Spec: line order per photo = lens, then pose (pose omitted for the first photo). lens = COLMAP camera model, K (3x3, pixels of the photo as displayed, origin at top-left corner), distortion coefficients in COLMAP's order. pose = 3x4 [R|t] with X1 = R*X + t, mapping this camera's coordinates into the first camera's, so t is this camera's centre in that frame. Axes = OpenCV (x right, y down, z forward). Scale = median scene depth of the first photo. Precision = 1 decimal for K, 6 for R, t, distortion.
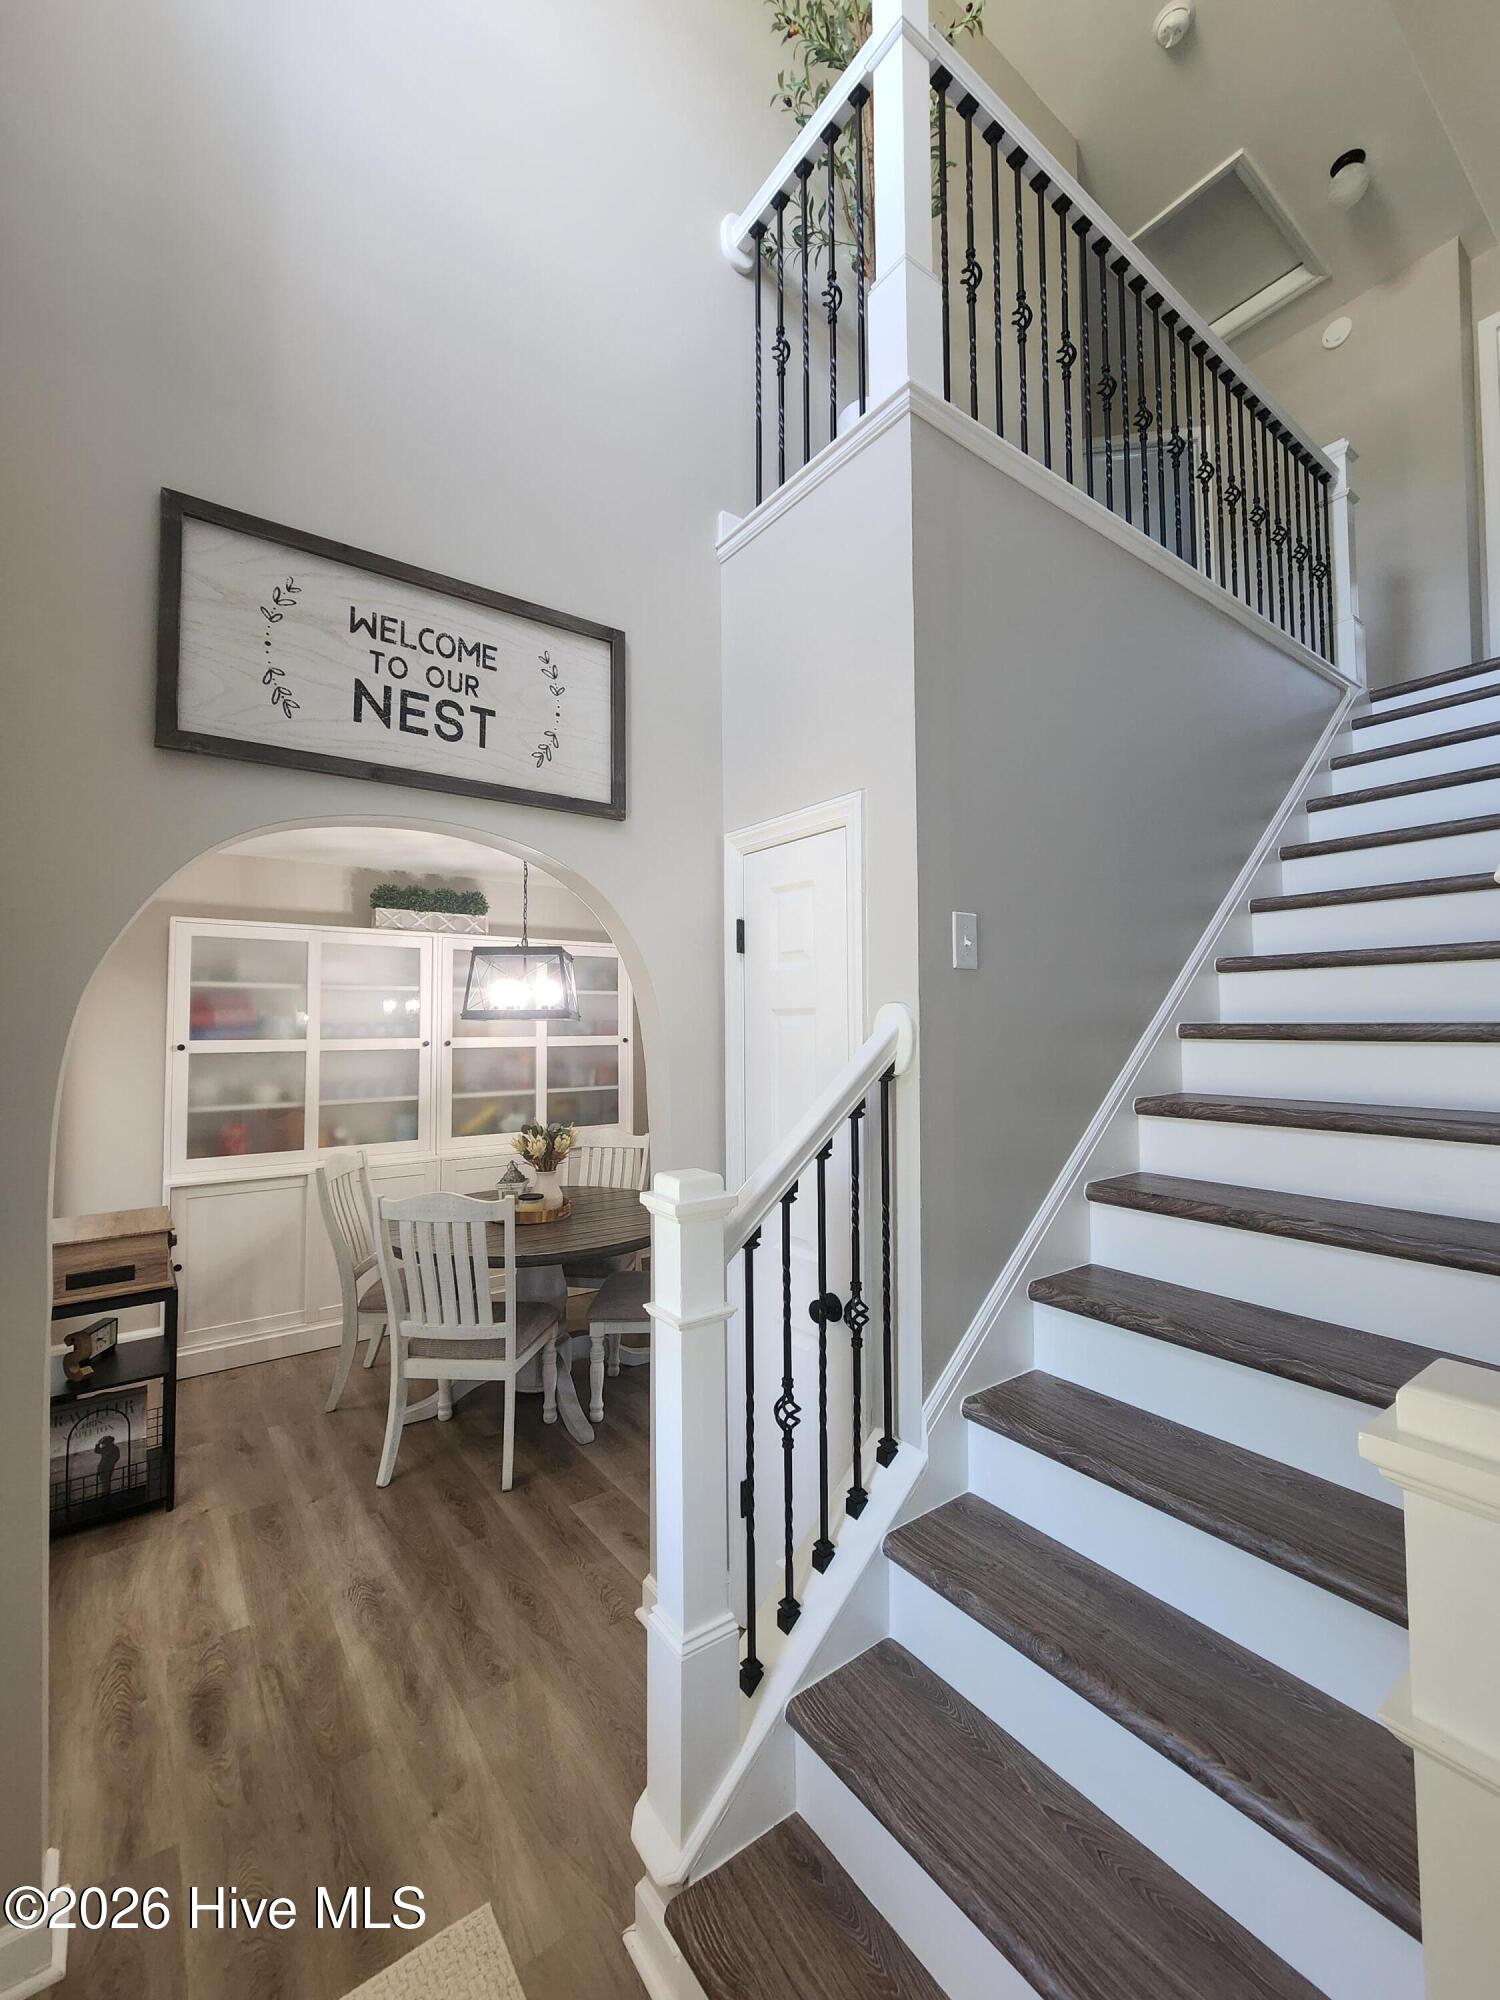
lens RADIAL K [[821.1, 0, 753.7], [0, 821.1, 995.8], [0, 0, 1]] dist [0.000557, -0.000436]
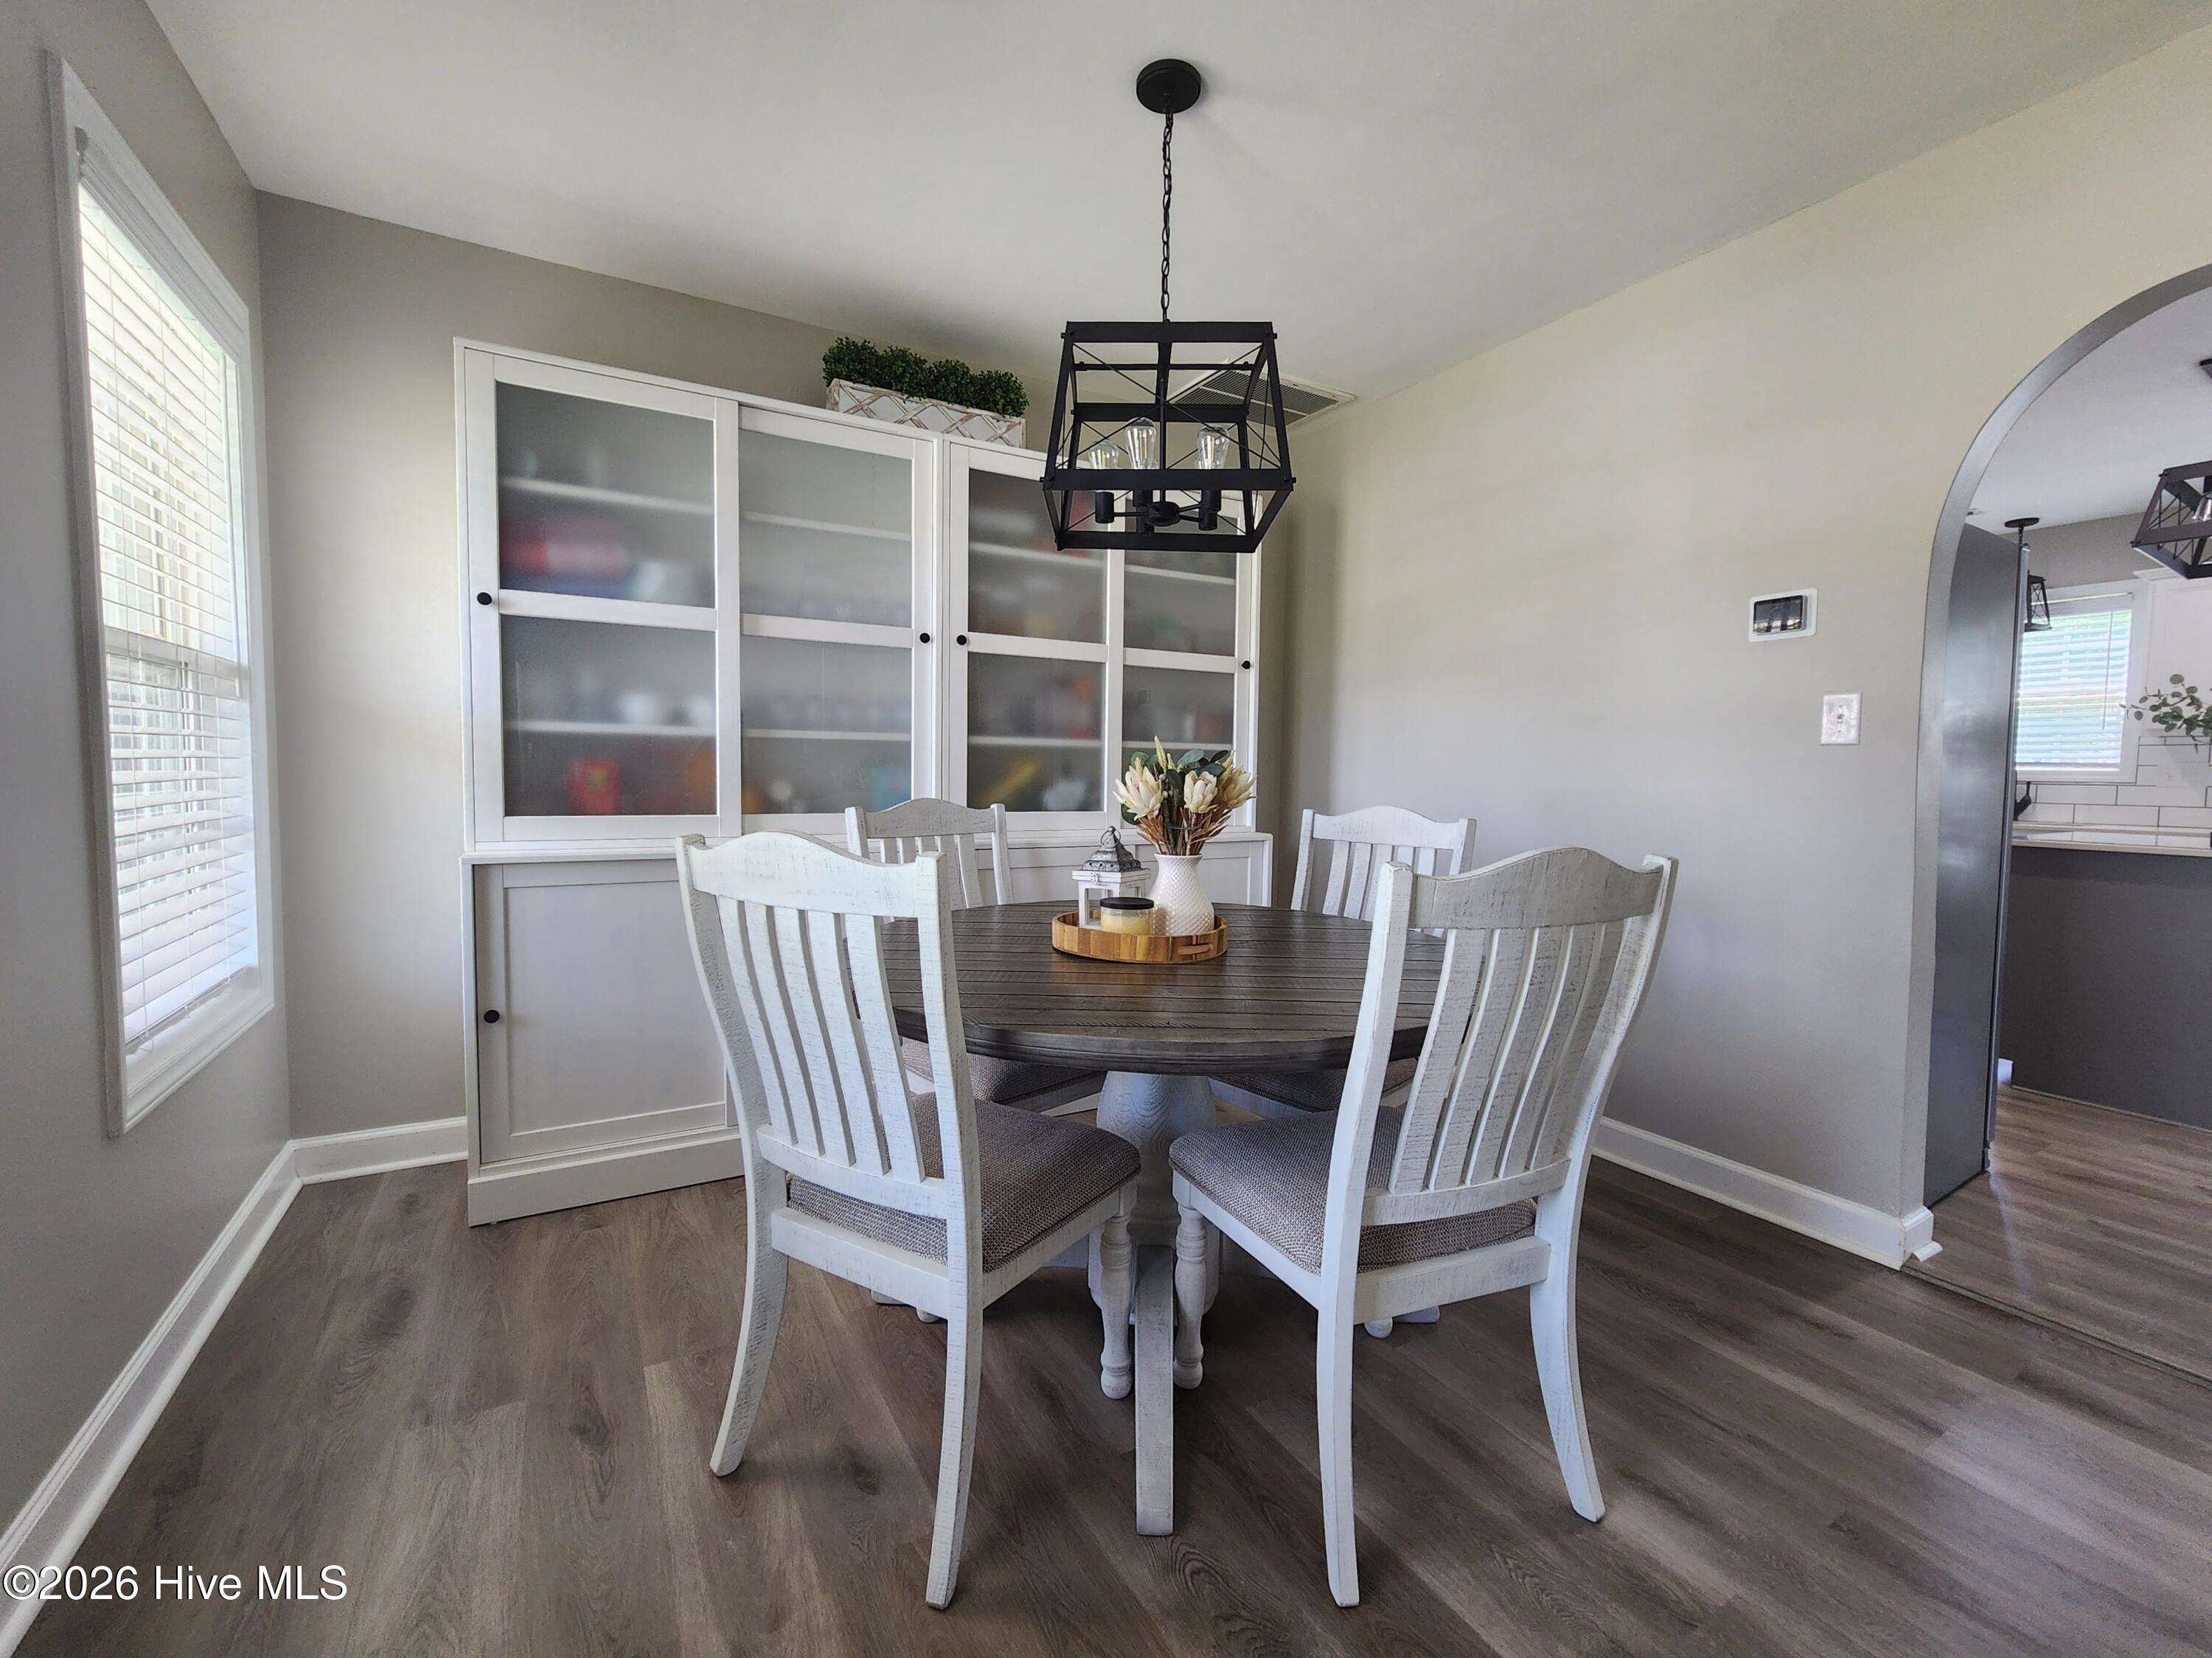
lens RADIAL K [[908.0, 0, 1101.5], [0, 908.0, 820.0], [0, 0, 1]] dist [0.000557, -0.000436]
pose [[0.992767, 0.027663, -0.116828, -0.214172], [-0.016389, 0.995209, 0.096385, 0.122898], [0.118934, -0.093773, 0.988464, 0.416836]]
